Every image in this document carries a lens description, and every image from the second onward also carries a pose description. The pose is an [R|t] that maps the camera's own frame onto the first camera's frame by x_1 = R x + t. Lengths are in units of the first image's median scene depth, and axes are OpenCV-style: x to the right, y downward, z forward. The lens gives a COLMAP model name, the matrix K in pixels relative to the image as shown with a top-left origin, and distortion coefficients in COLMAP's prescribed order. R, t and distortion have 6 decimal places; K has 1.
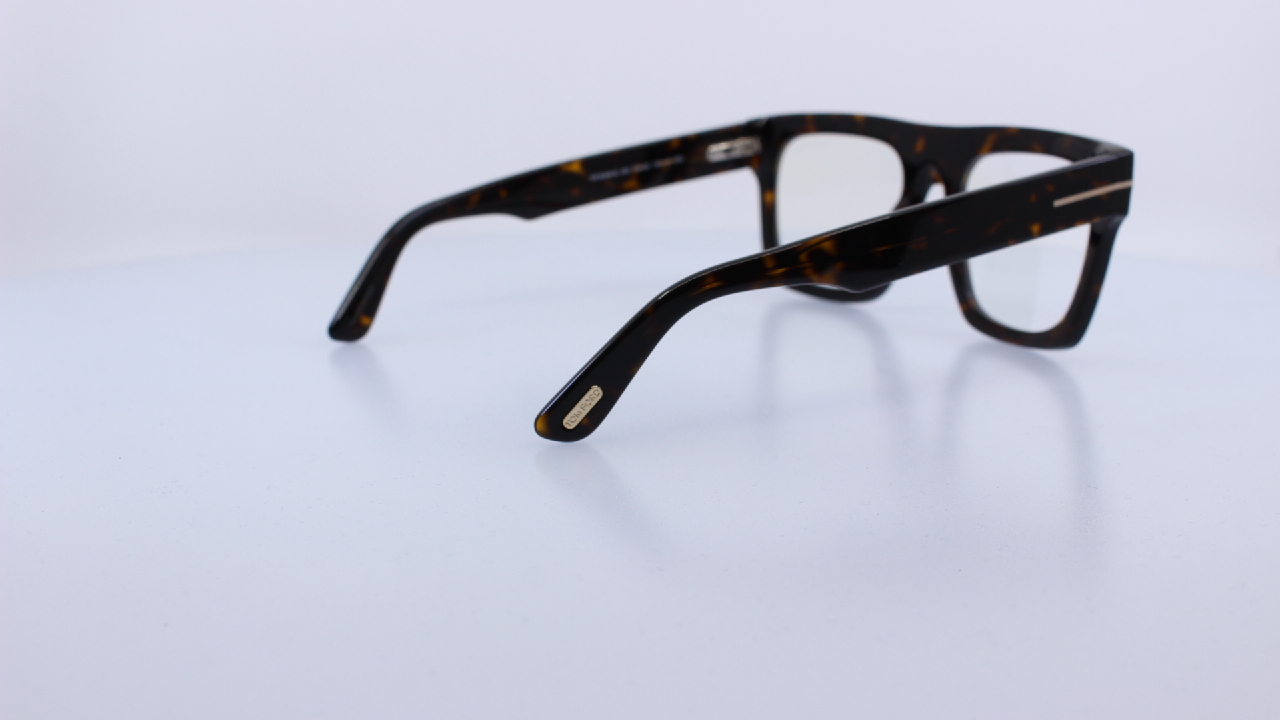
lens RADIAL K [[1614.6, 0, 640.0], [0, 1614.6, 360.0], [0, 0, 1]] dist [-0.033812, -0.004159]
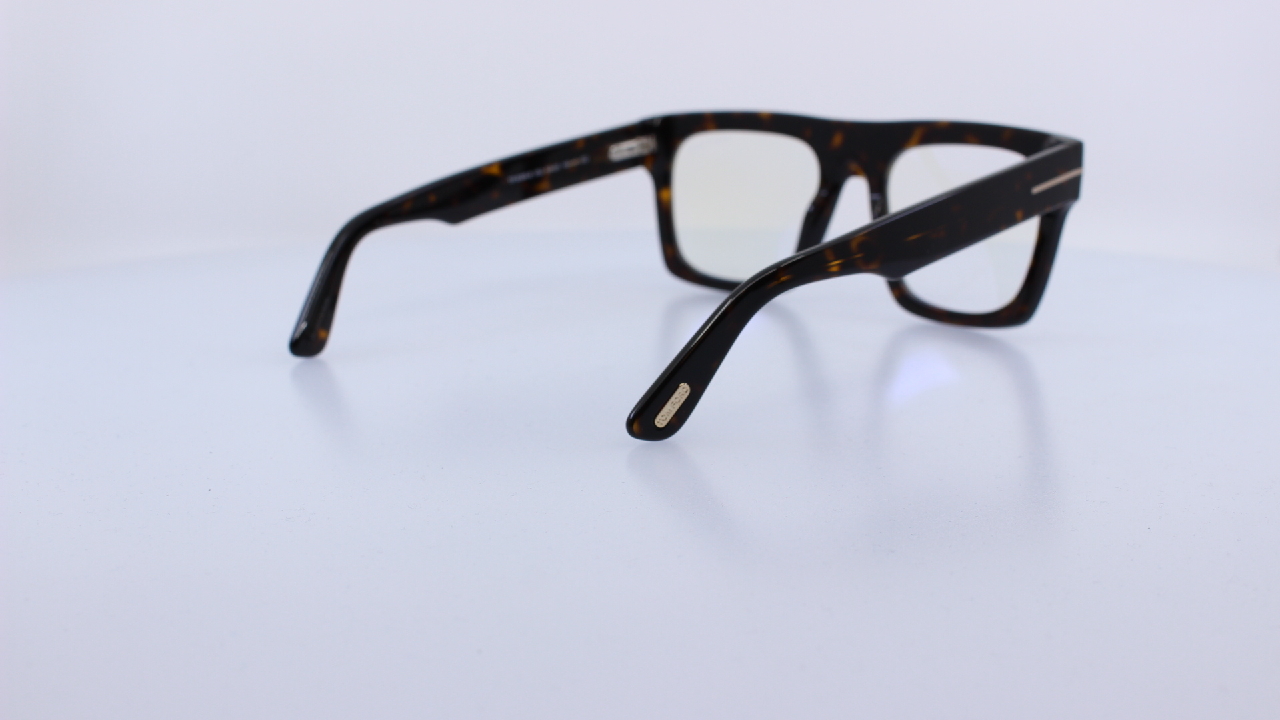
lens RADIAL K [[1614.6, 0, 640.0], [0, 1614.6, 360.0], [0, 0, 1]] dist [-0.033812, -0.004159]
pose [[0.966278, -0.053886, 0.251801, -0.220556], [0.054251, 0.998512, 0.005498, -0.003943], [-0.251723, 0.008348, 0.967763, 0.024090]]
